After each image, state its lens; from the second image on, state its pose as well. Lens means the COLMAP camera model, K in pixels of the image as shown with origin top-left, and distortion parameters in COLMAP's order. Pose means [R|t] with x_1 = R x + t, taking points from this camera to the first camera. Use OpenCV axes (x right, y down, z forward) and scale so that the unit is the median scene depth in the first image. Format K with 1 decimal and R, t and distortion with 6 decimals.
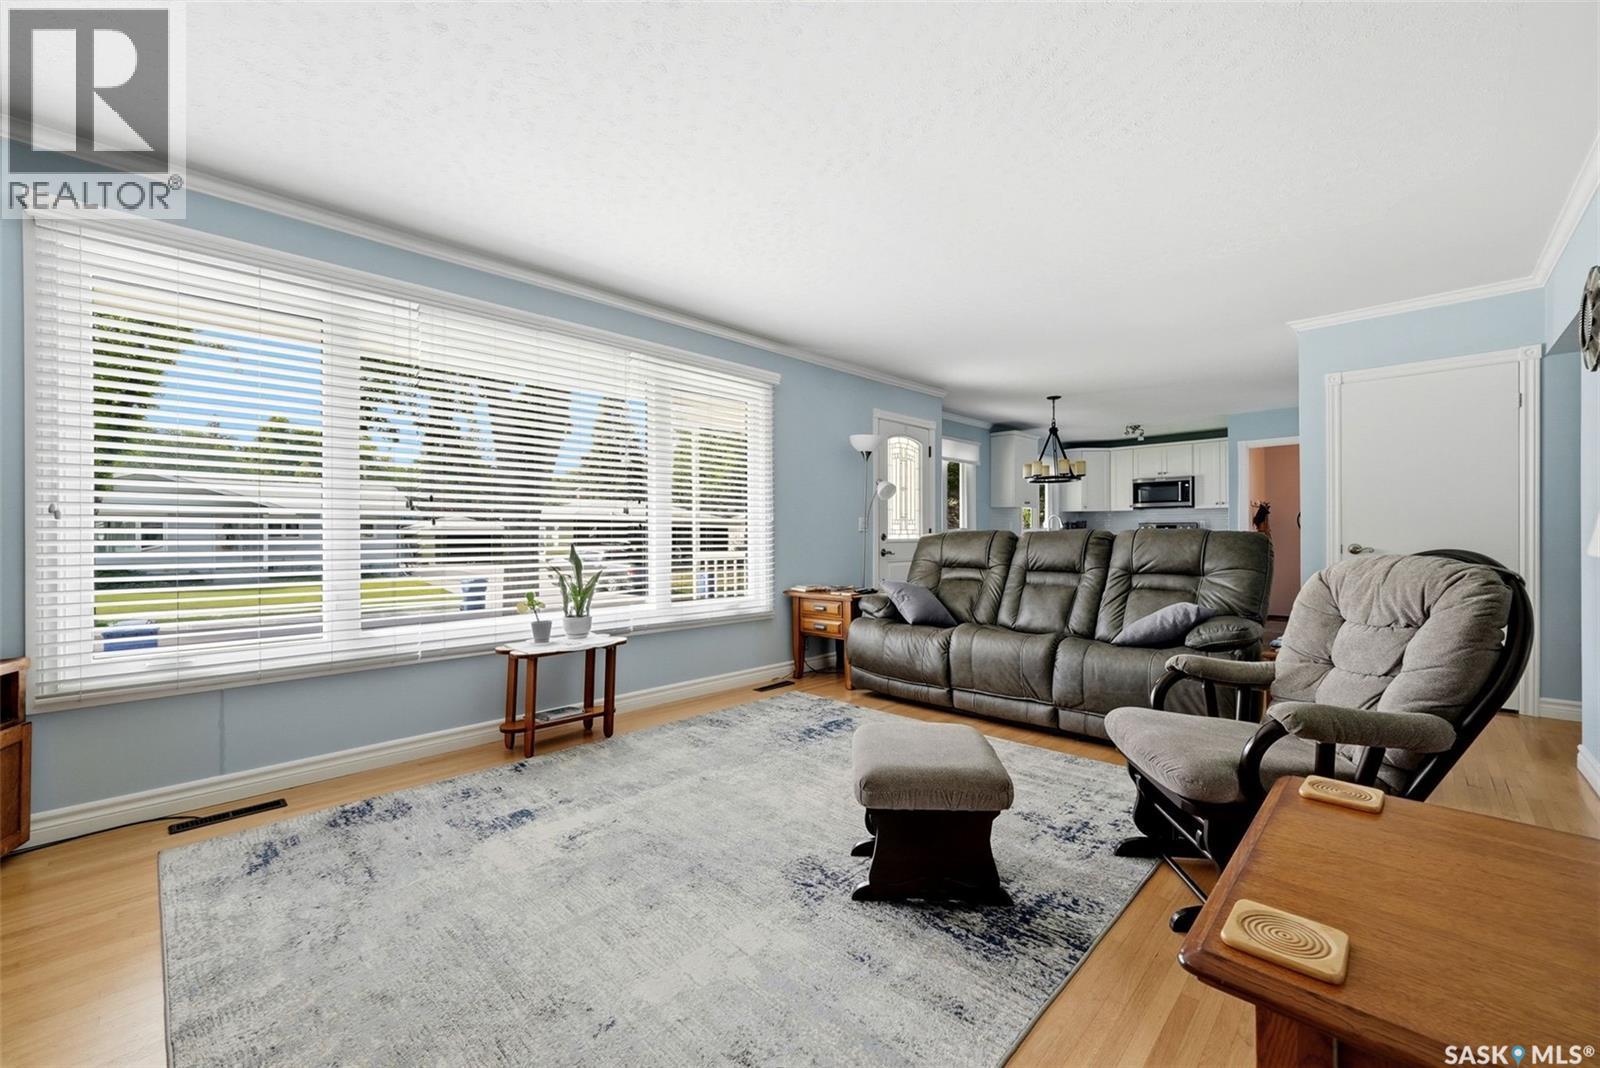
lens RADIAL K [[643.8, 0, 809.0], [0, 643.8, 525.8], [0, 0, 1]] dist [-0.001258, 0.000800]
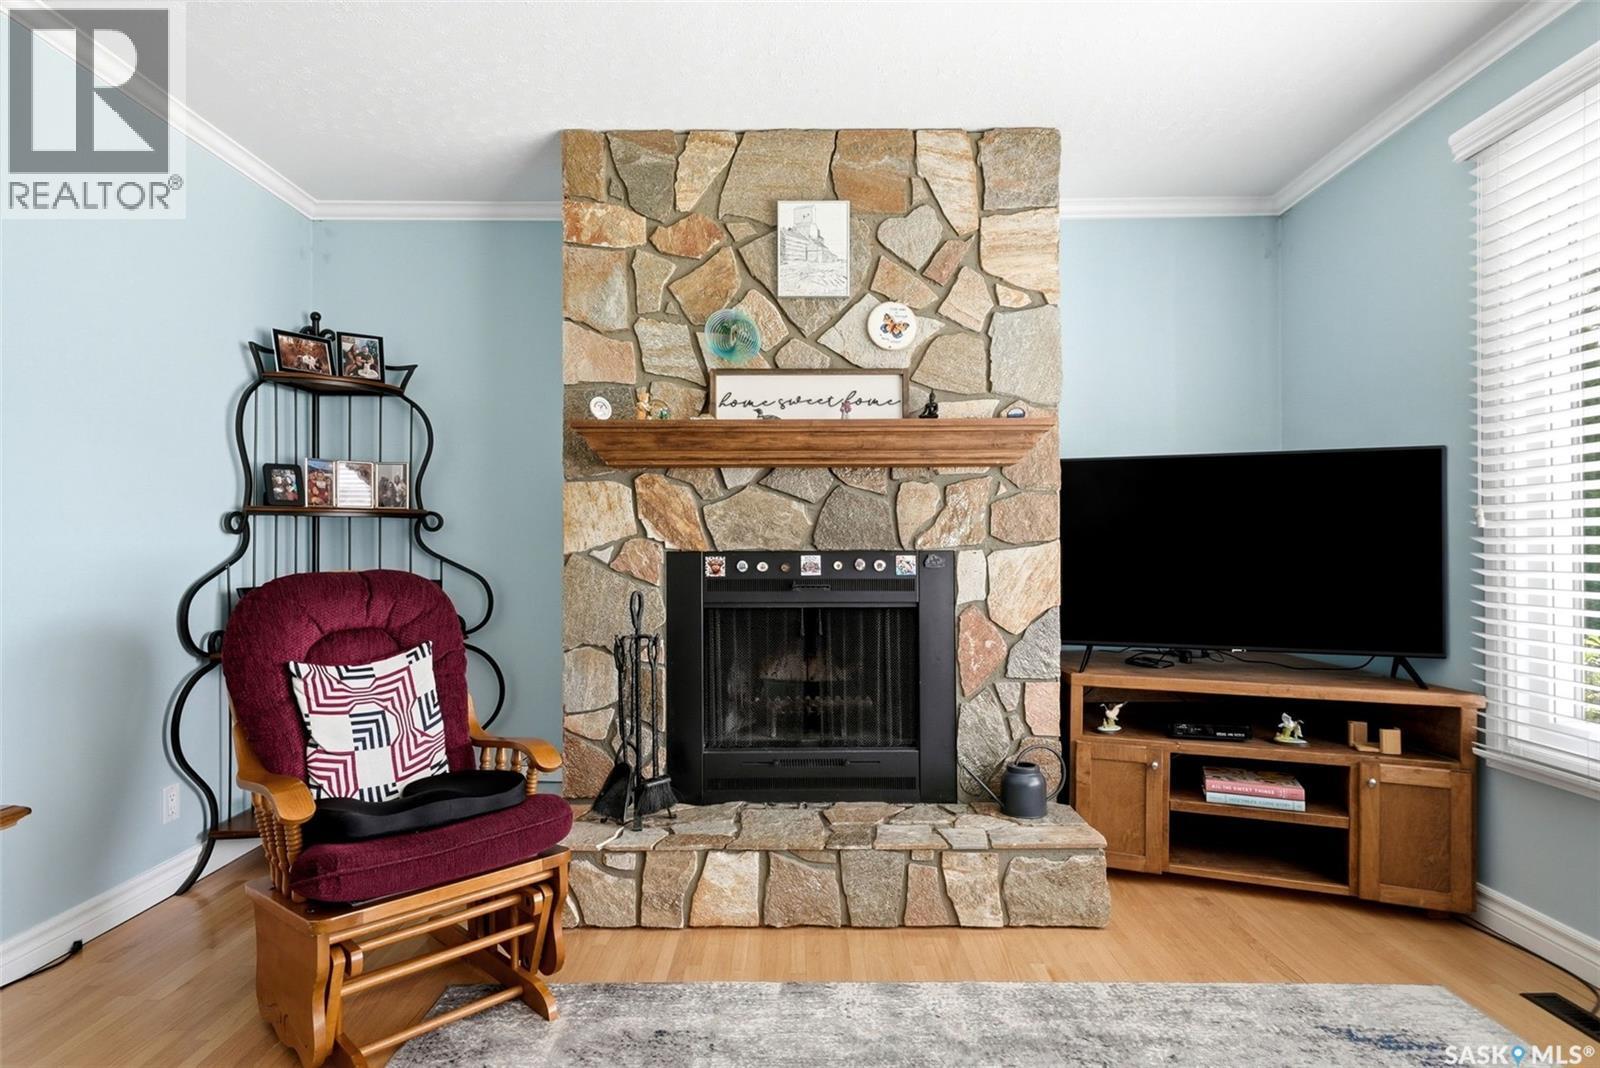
lens RADIAL K [[859.0, 0, 795.2], [0, 859.0, 545.9], [0, 0, 1]] dist [0.017531, 0.000345]
pose [[-0.735104, -0.000197, -0.677954, 0.128495], [0.015108, 0.999747, -0.016671, 0.011132], [0.677786, -0.022498, -0.734915, 0.829938]]
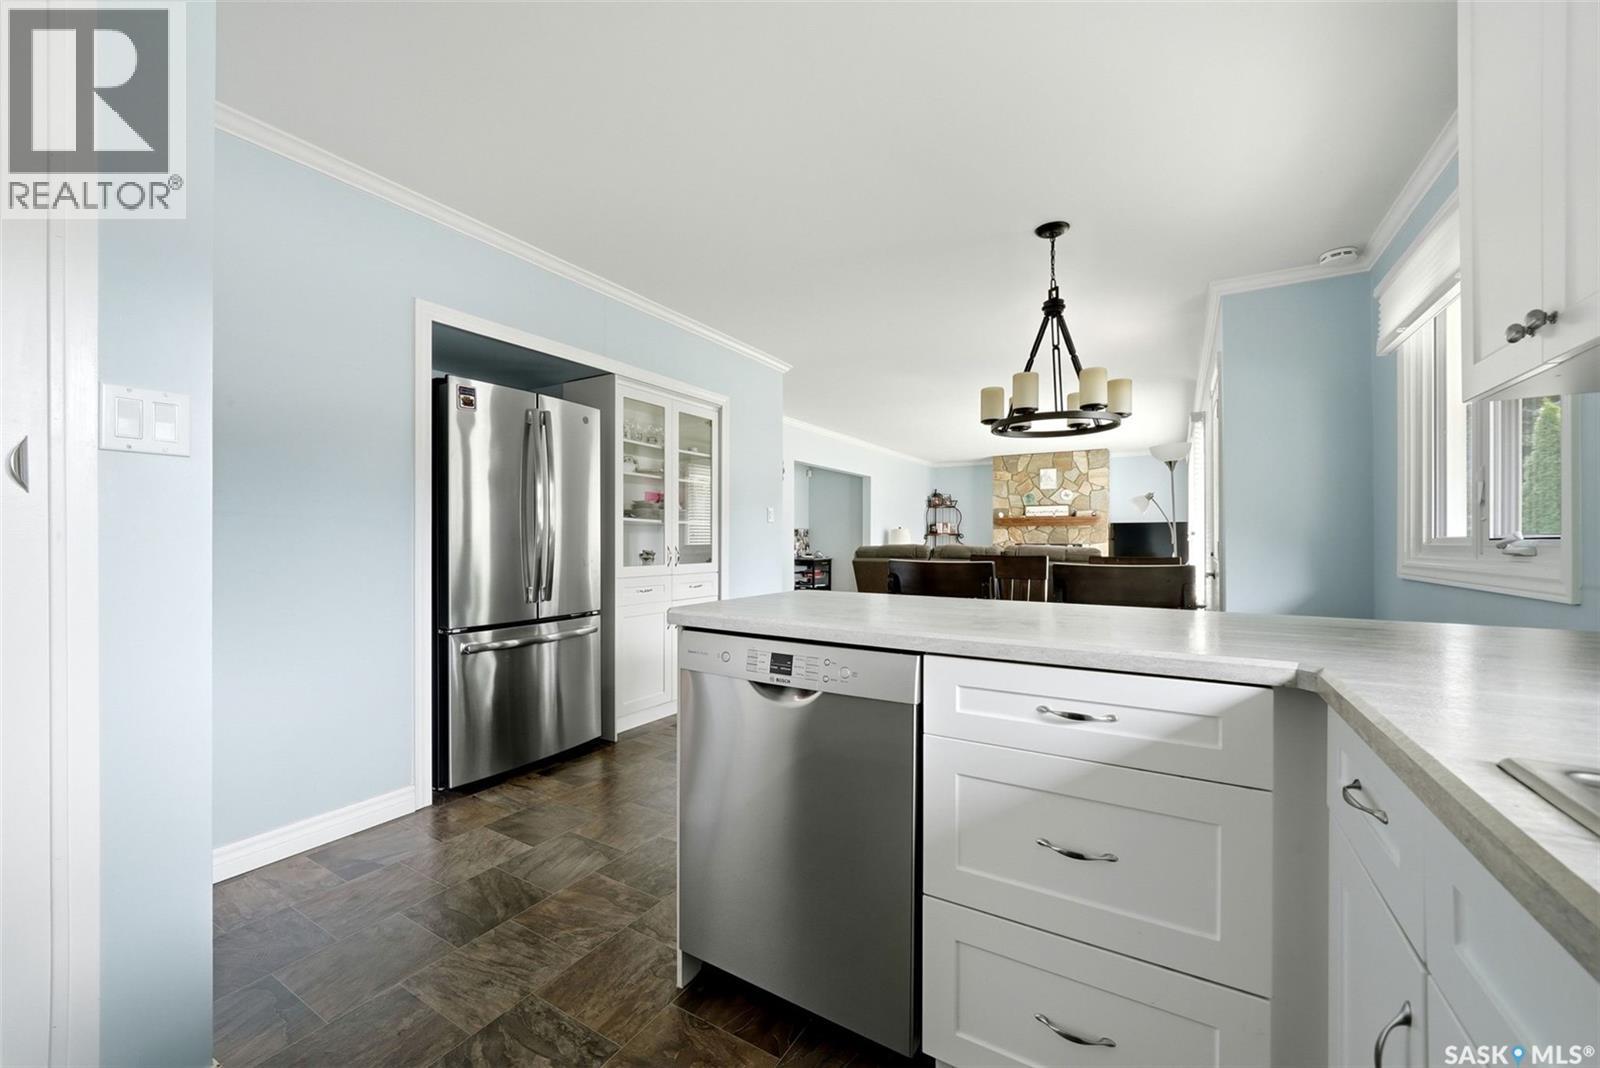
lens RADIAL K [[643.8, 0, 773.7], [0, 643.8, 534.5], [0, 0, 1]] dist [-0.001258, 0.000800]
pose [[-0.983398, -0.000639, -0.181461, 1.360796], [0.003112, 0.999787, -0.020386, 0.016020], [0.181435, -0.020612, -0.983187, 2.975922]]
